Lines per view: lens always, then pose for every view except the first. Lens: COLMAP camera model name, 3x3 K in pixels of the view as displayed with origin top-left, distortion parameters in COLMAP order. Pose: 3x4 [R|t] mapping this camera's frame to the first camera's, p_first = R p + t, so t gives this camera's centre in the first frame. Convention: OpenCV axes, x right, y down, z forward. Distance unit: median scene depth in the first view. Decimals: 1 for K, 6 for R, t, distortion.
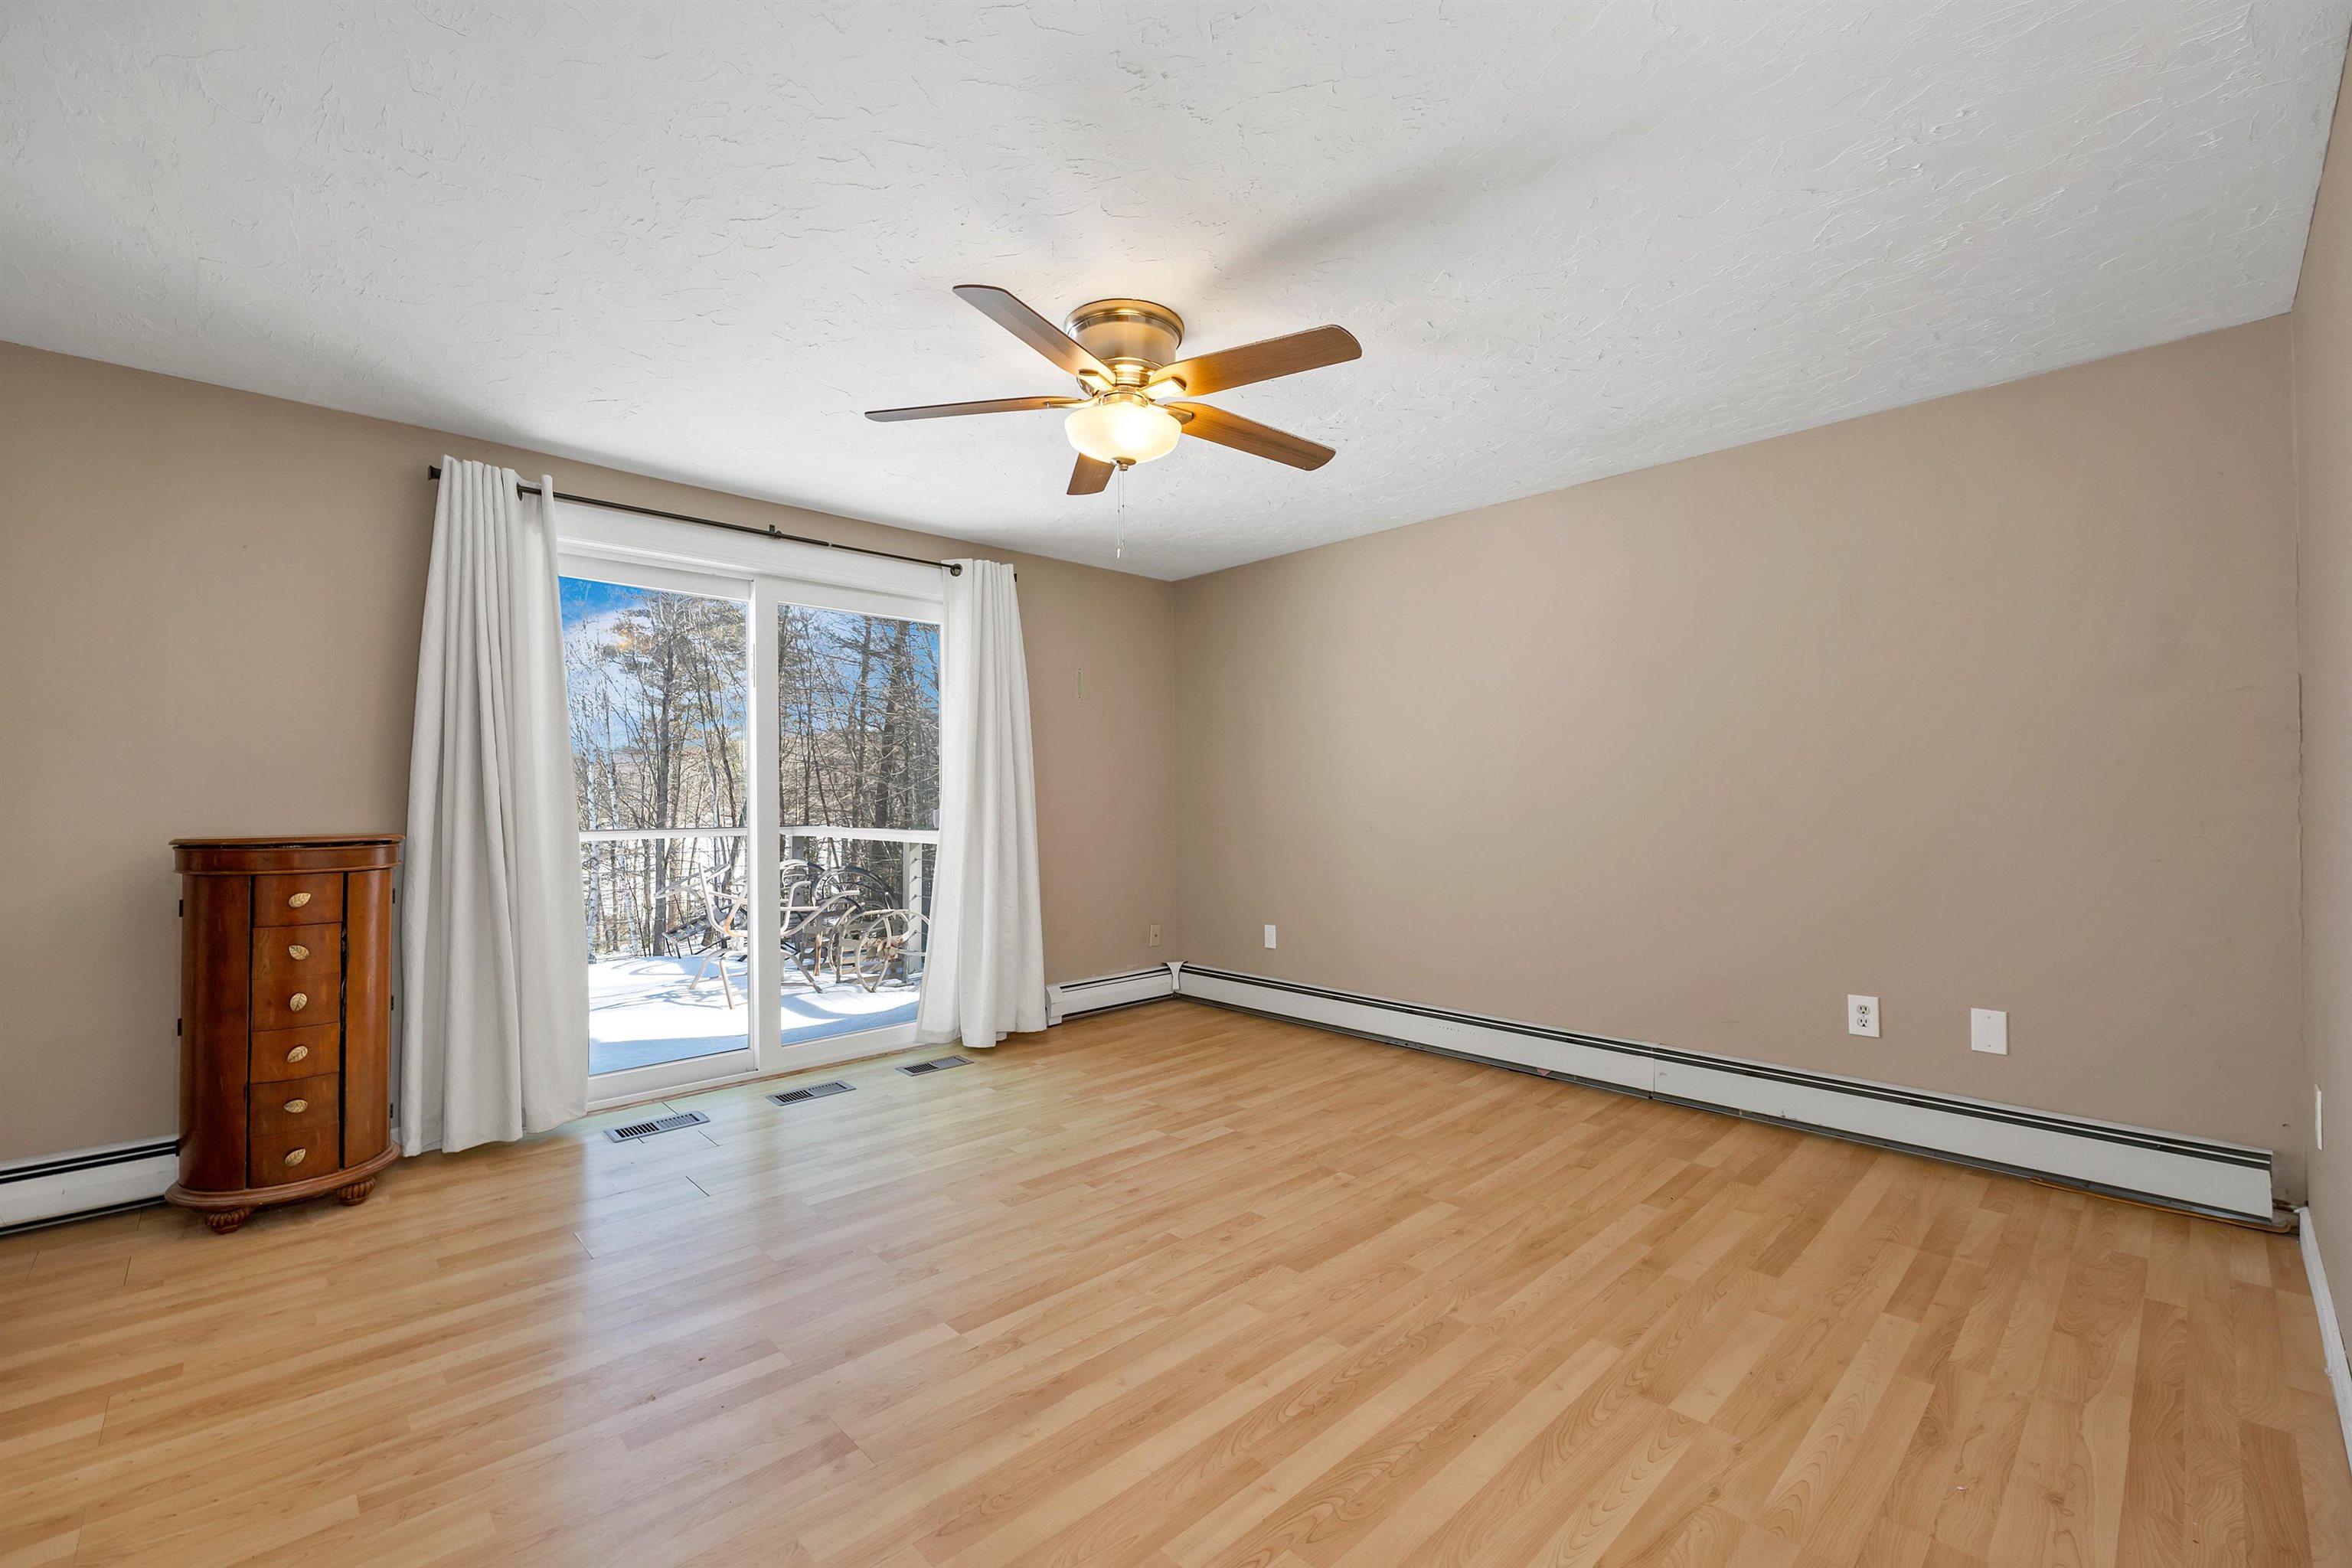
lens RADIAL K [[978.6, 0, 1174.0], [0, 978.6, 805.9], [0, 0, 1]] dist [0.004605, 0.000043]
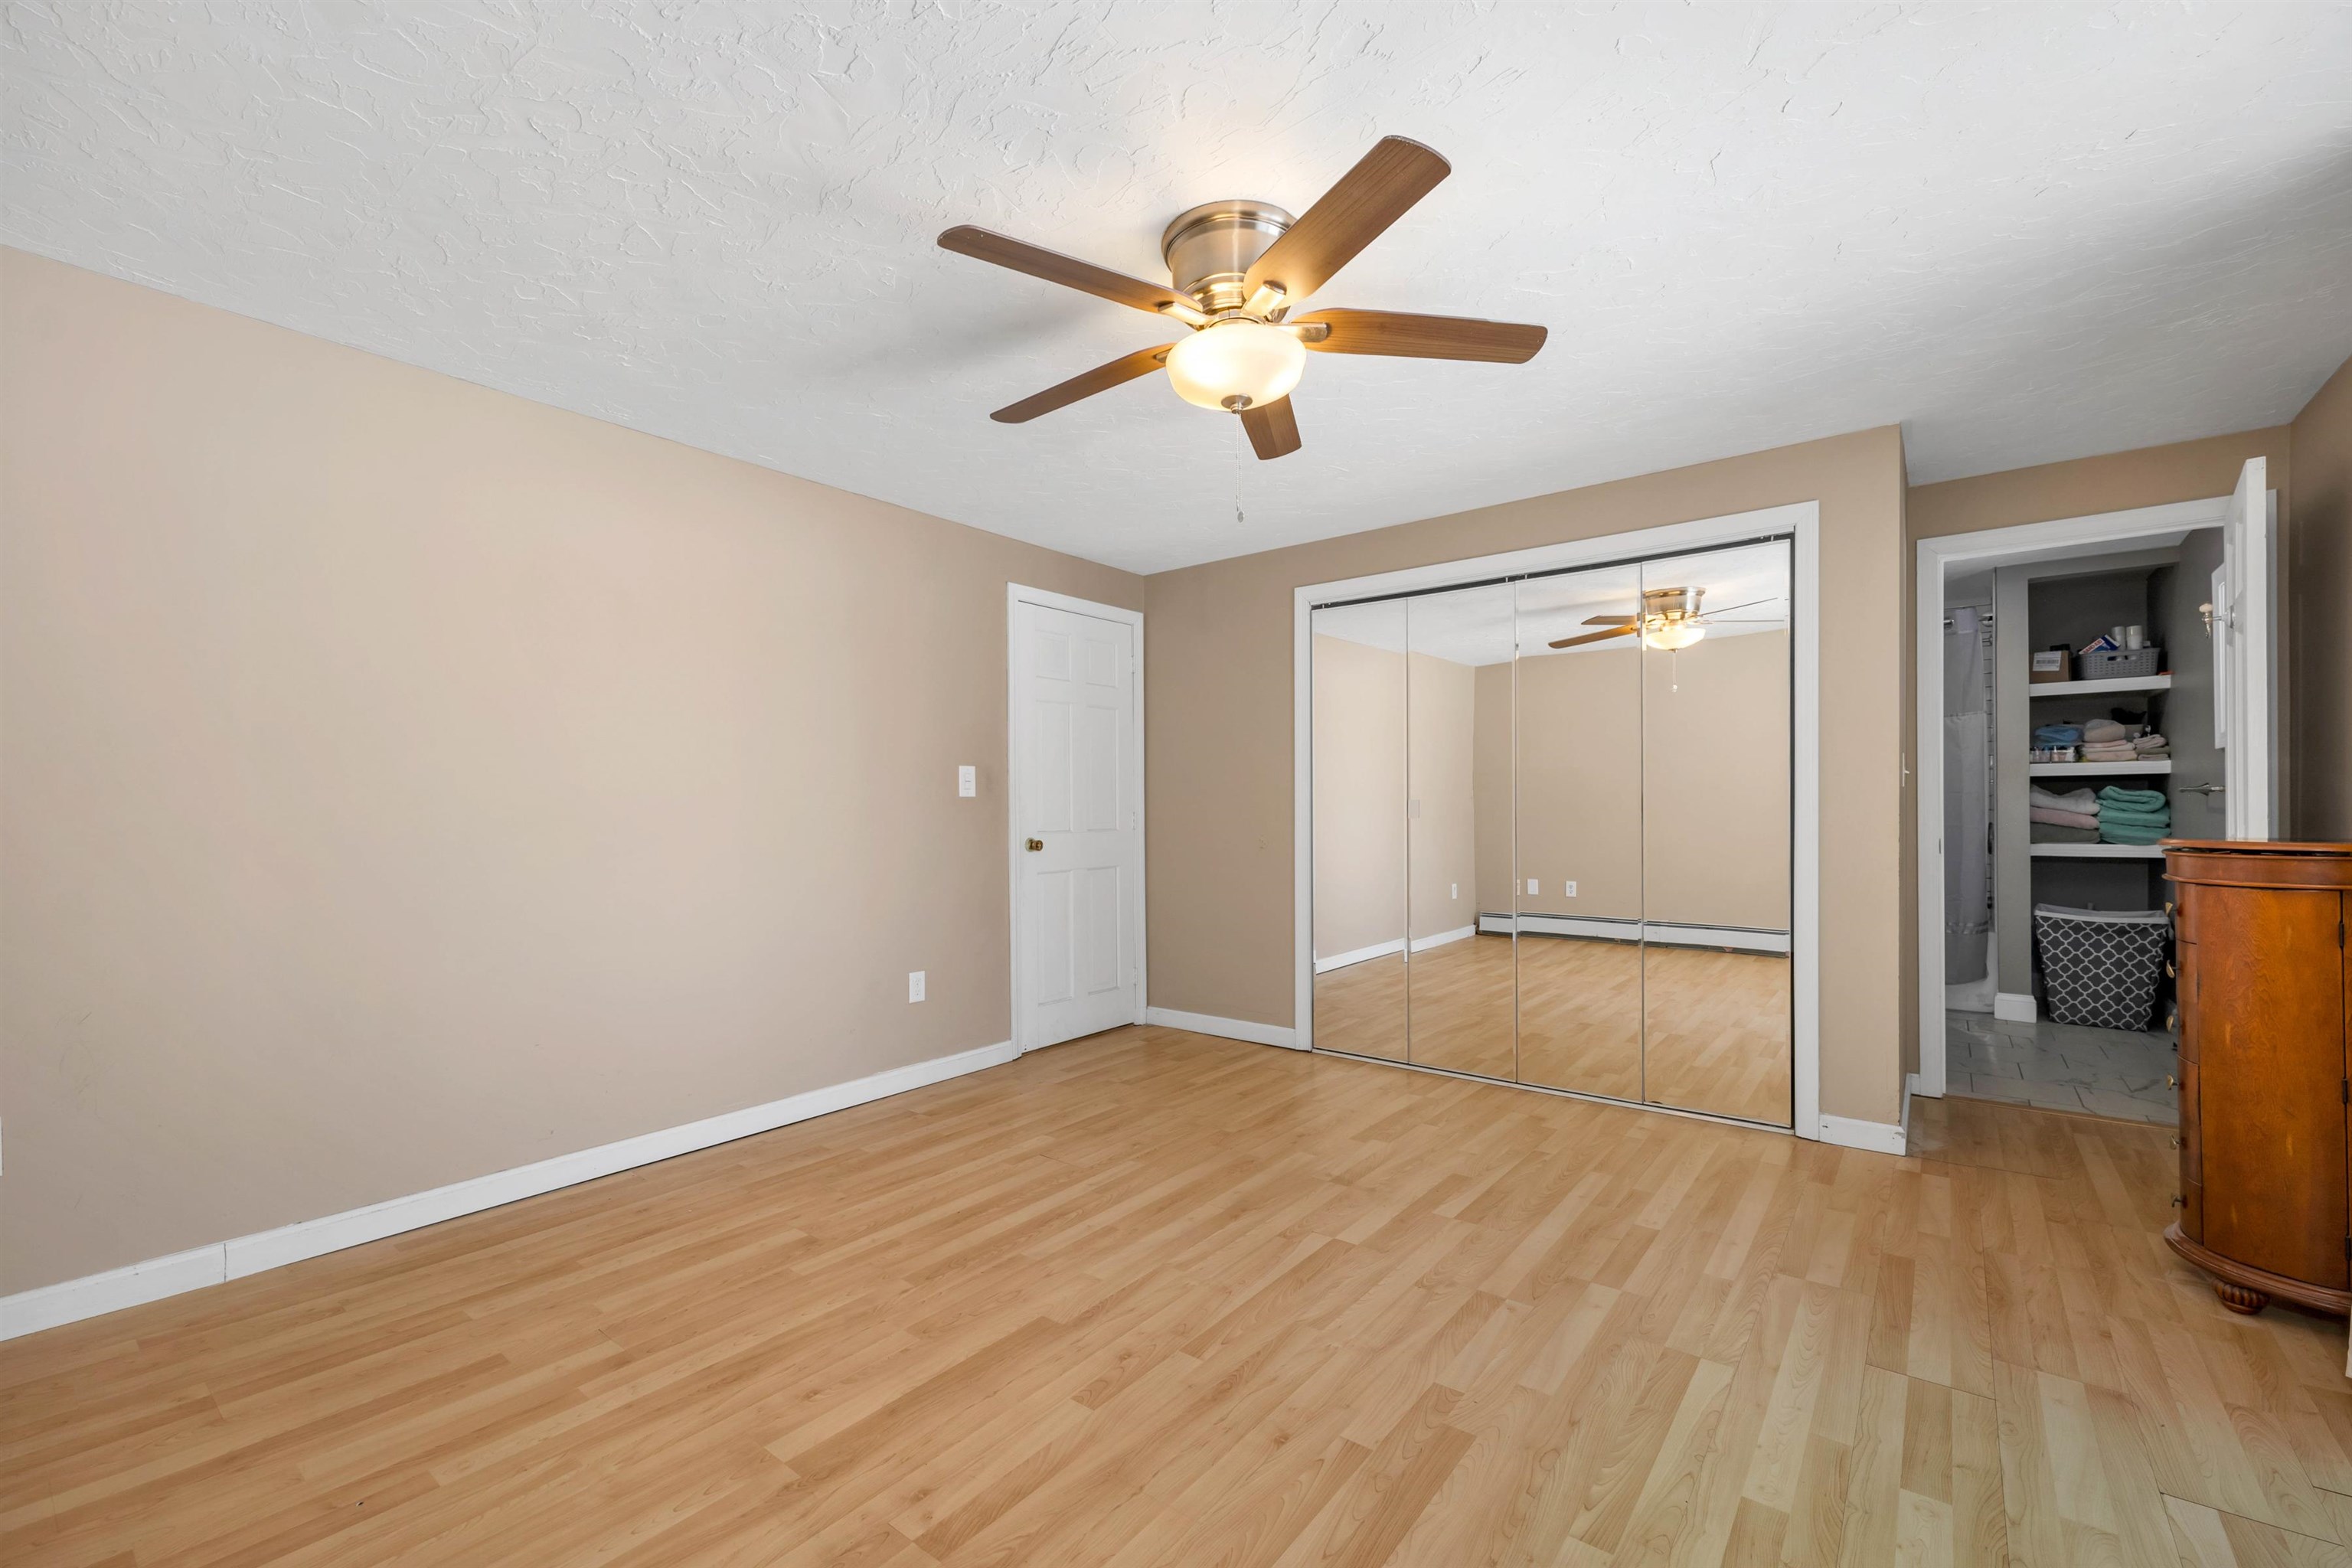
lens RADIAL K [[970.2, 0, 1180.5], [0, 970.2, 801.2], [0, 0, 1]] dist [0.001642, 0.000130]
pose [[-0.989575, 0.008830, -0.143751, 0.117667], [0.008967, 0.999960, -0.000303, -0.010168], [0.143742, -0.001589, -0.989614, 1.777595]]
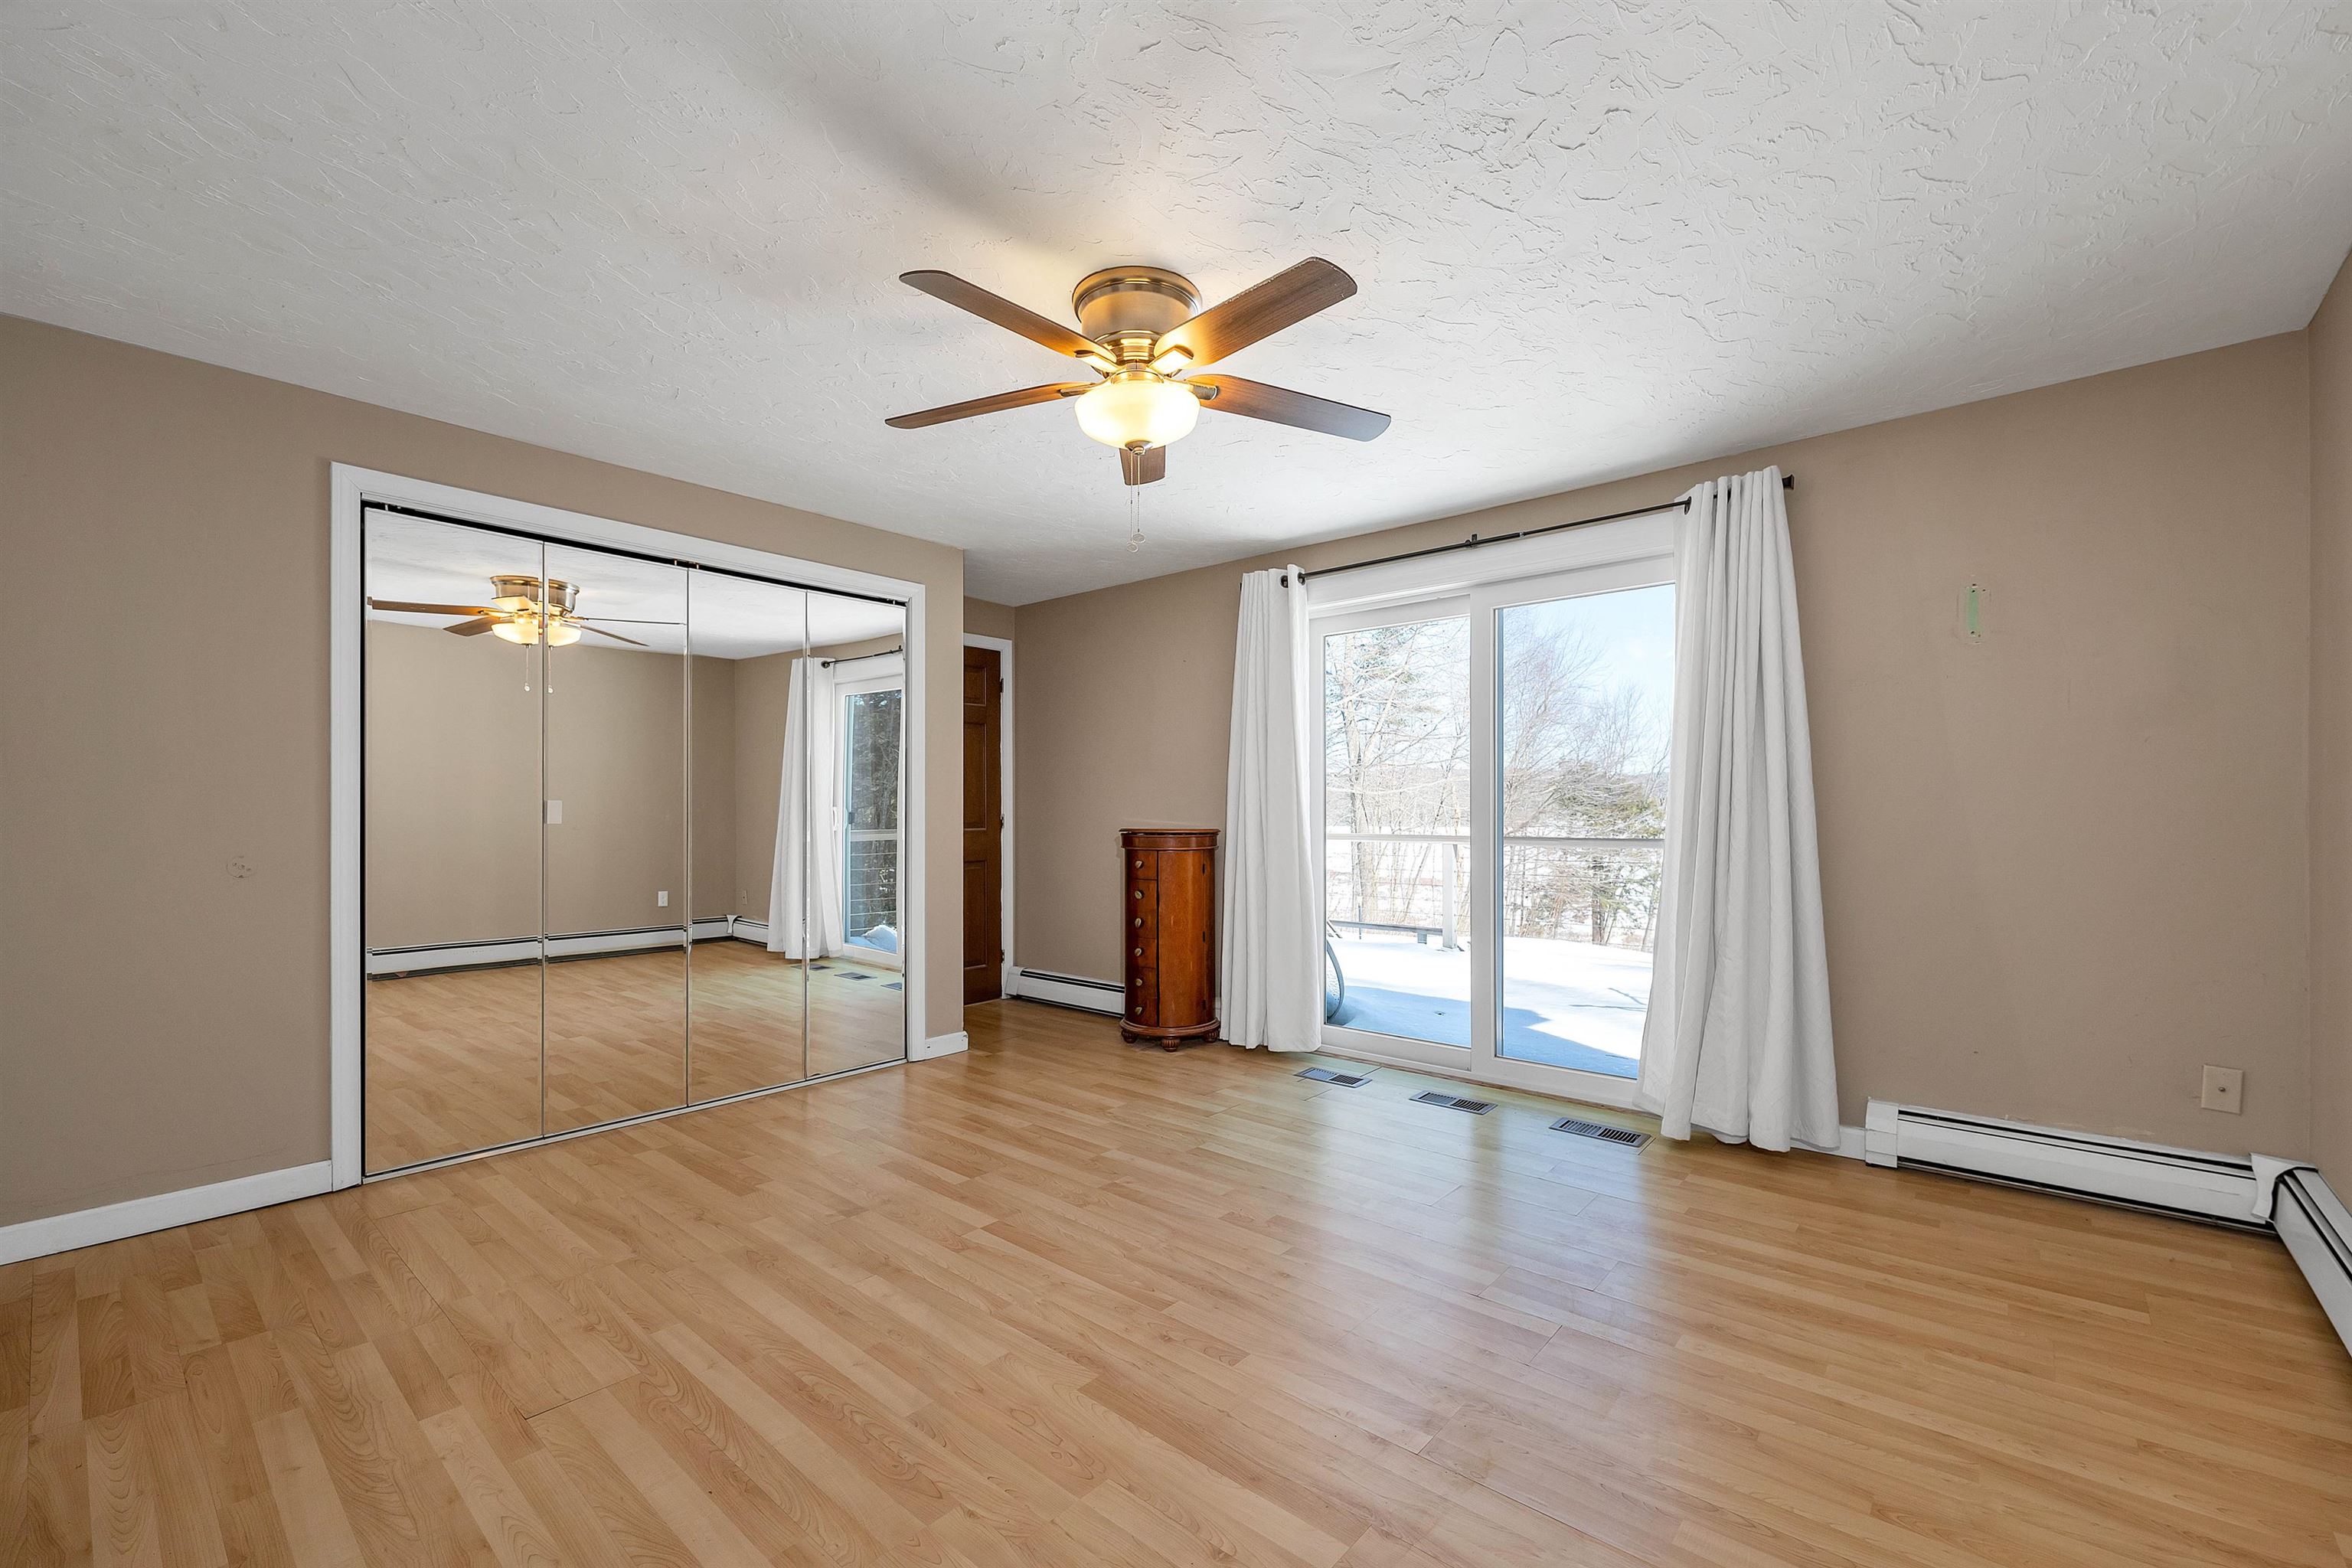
lens RADIAL K [[978.6, 0, 1174.0], [0, 978.6, 805.9], [0, 0, 1]] dist [0.004605, 0.000043]
pose [[0.089688, -0.002593, -0.995967, 0.869103], [-0.006349, 0.999975, -0.003175, -0.003367], [0.995950, 0.006608, 0.089669, 0.923080]]
